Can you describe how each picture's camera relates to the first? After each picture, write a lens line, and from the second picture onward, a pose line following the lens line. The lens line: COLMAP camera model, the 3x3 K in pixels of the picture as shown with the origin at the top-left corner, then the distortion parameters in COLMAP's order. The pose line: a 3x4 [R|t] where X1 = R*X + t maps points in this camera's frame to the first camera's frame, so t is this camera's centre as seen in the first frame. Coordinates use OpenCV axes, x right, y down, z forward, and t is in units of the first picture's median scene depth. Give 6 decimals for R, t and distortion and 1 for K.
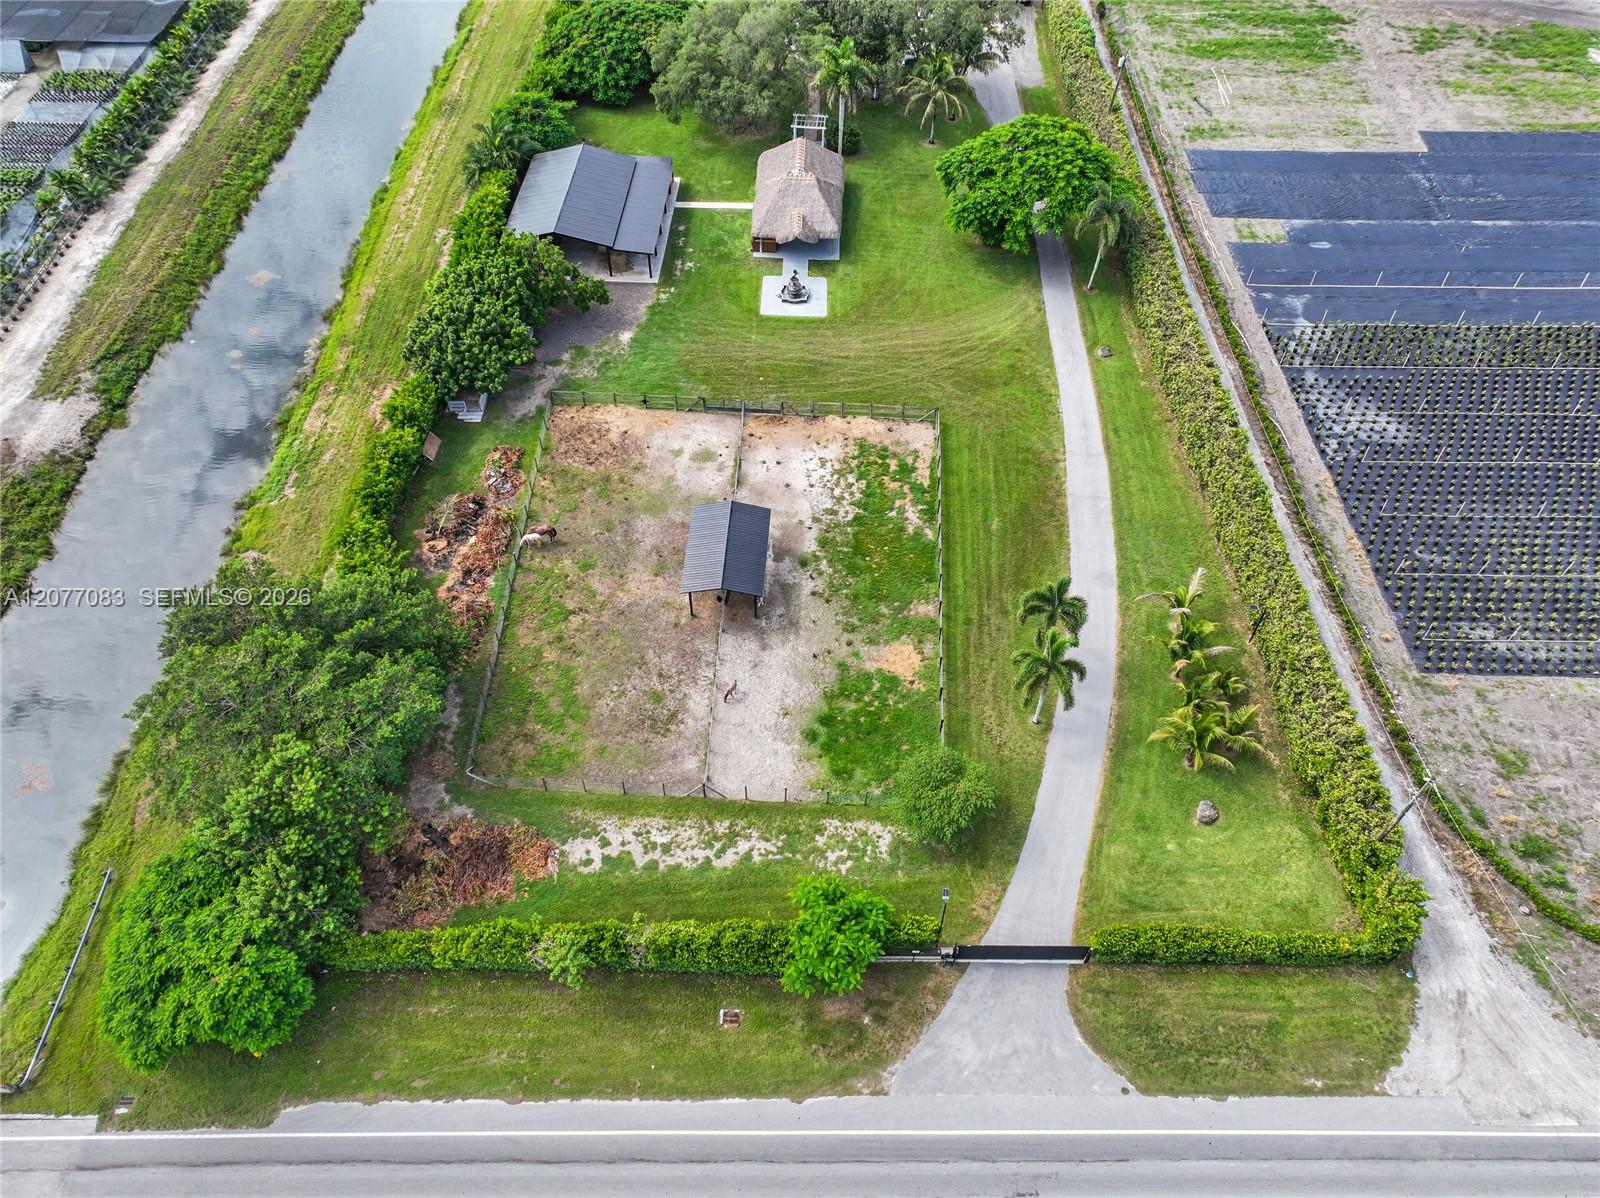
lens RADIAL K [[1124.0, 0, 796.0], [0, 1124.0, 597.0], [0, 0, 1]] dist [0.000195, 0.014547]
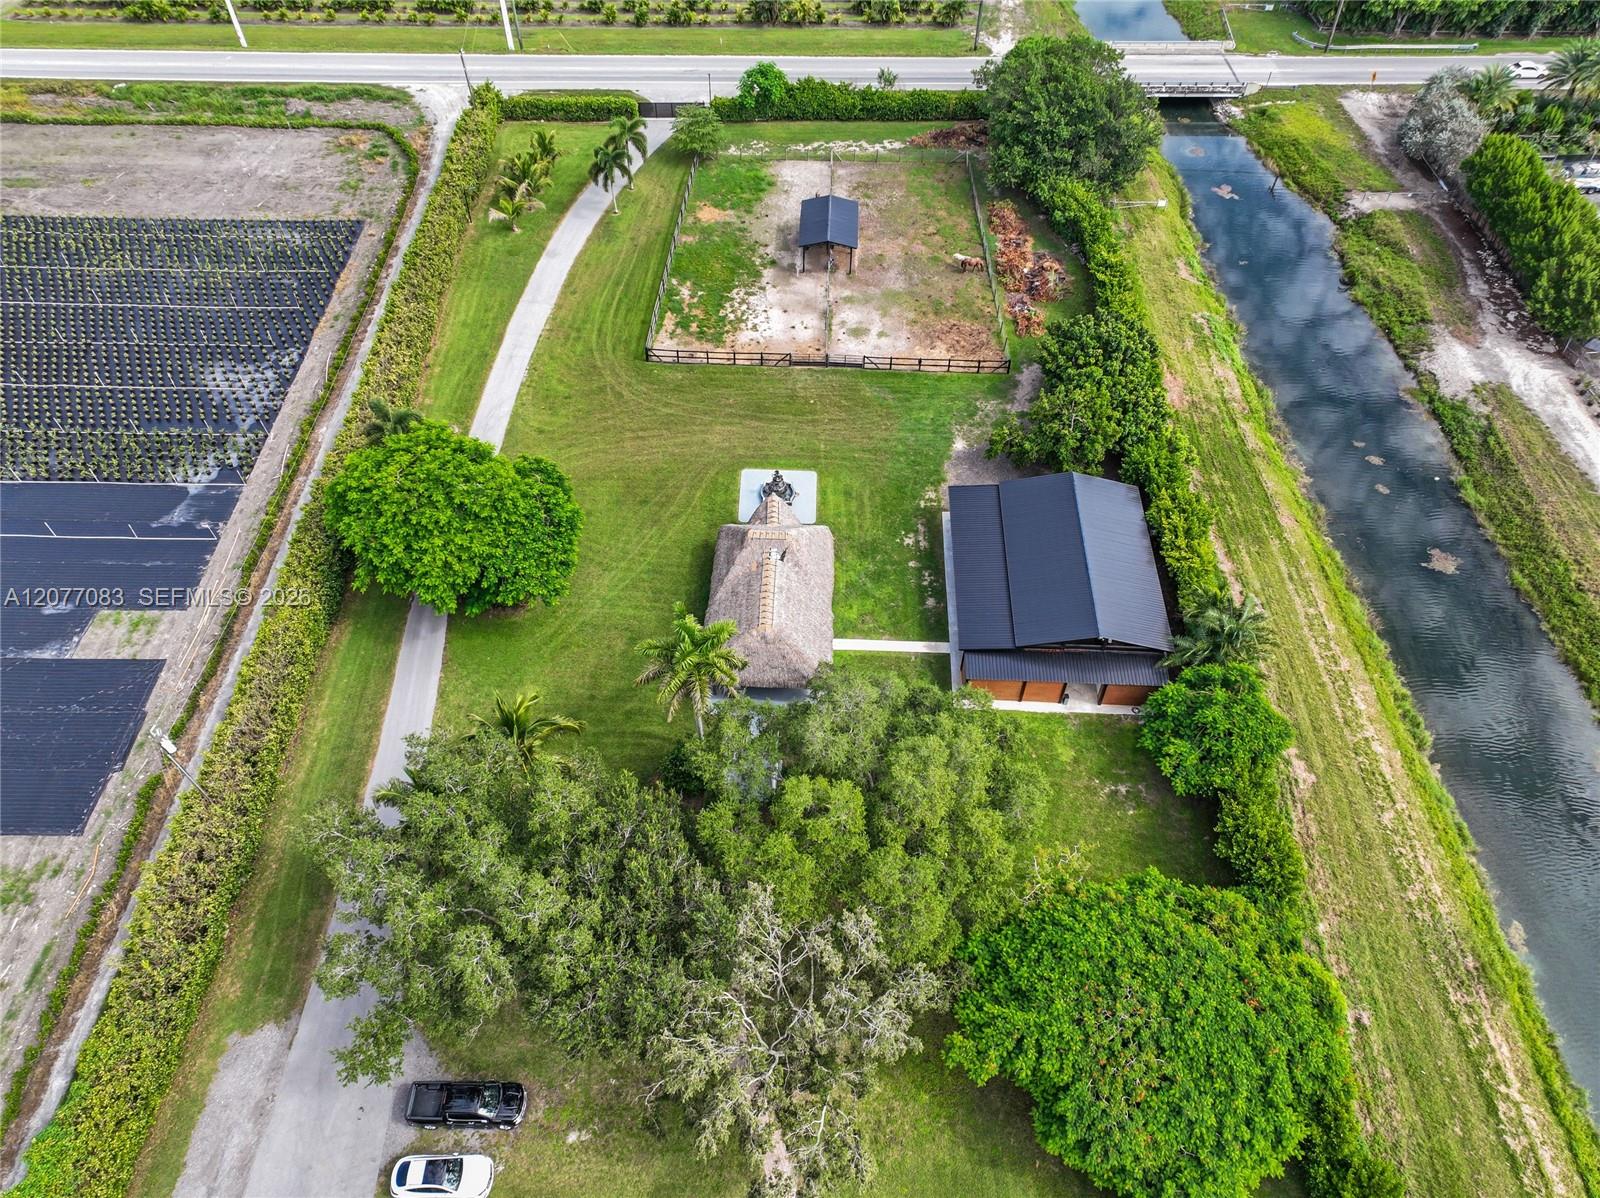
lens RADIAL K [[1121.0, 0, 796.2], [0, 1121.0, 596.2], [0, 0, 1]] dist [-0.003653, 0.023583]
pose [[-0.999919, -0.005279, -0.011616, -0.006163], [-0.010704, -0.148457, 0.988861, -1.201446], [-0.006944, 0.988905, 0.148389, 1.018752]]
